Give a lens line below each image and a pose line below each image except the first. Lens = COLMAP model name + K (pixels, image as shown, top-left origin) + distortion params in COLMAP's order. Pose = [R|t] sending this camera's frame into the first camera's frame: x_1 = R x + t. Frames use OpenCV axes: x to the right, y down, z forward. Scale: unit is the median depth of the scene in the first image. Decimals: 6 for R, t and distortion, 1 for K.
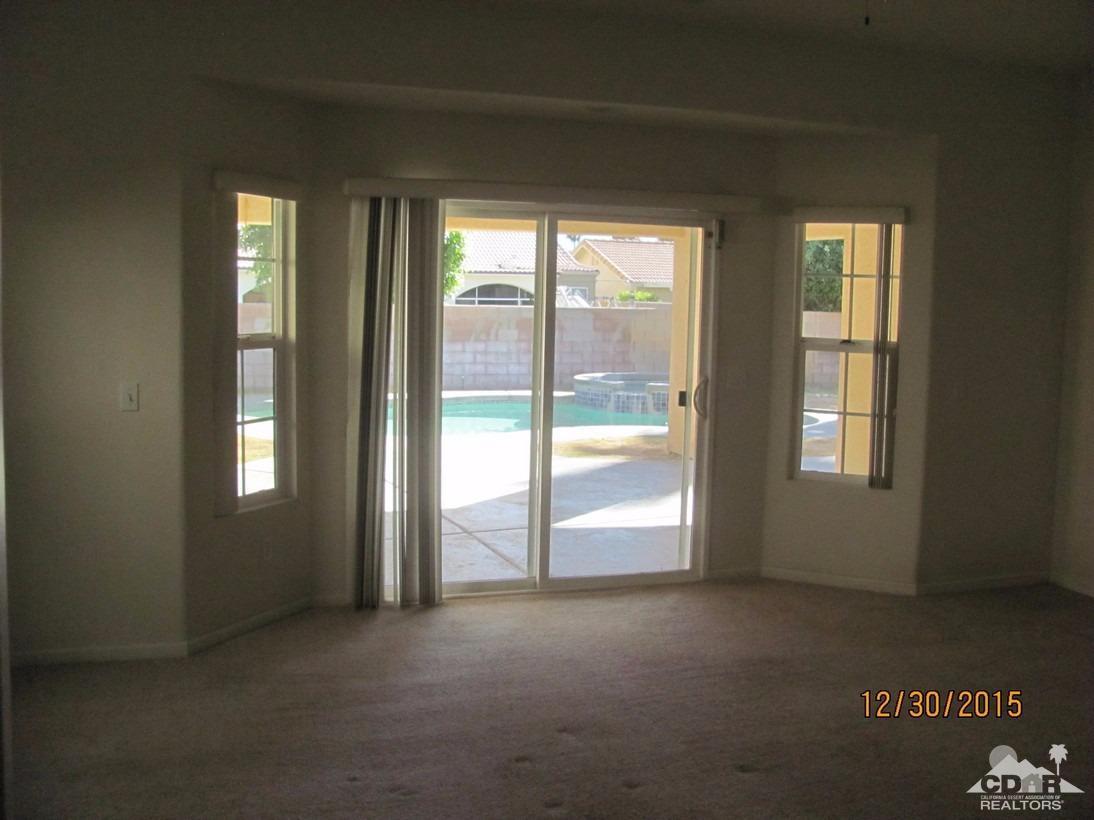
lens RADIAL K [[1155.9, 0, 547.0], [0, 1155.9, 402.2], [0, 0, 1]] dist [-0.221797, 0.285627]
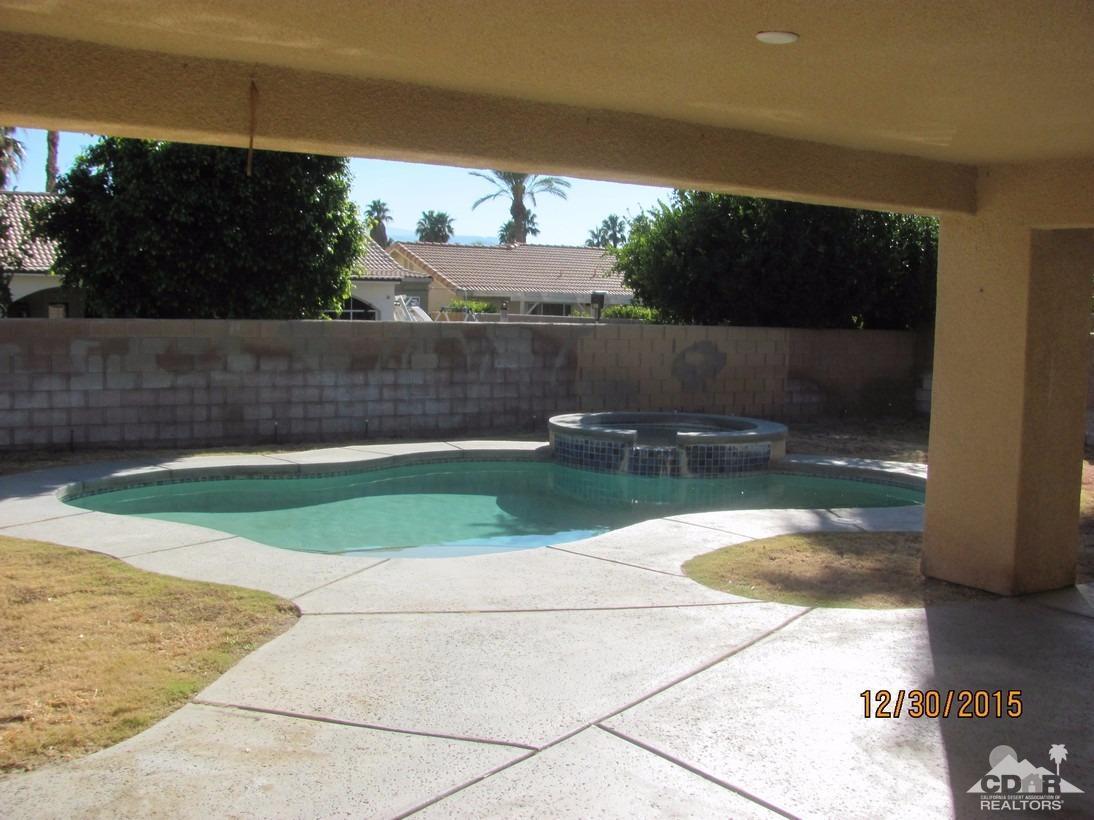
lens RADIAL K [[1155.9, 0, 547.0], [0, 1155.9, 402.2], [0, 0, 1]] dist [-0.221797, 0.285627]
pose [[0.974386, -0.015084, 0.224377, -0.120618], [0.016935, 0.999837, -0.006326, -0.026062], [-0.224245, 0.009963, 0.974482, 0.268672]]
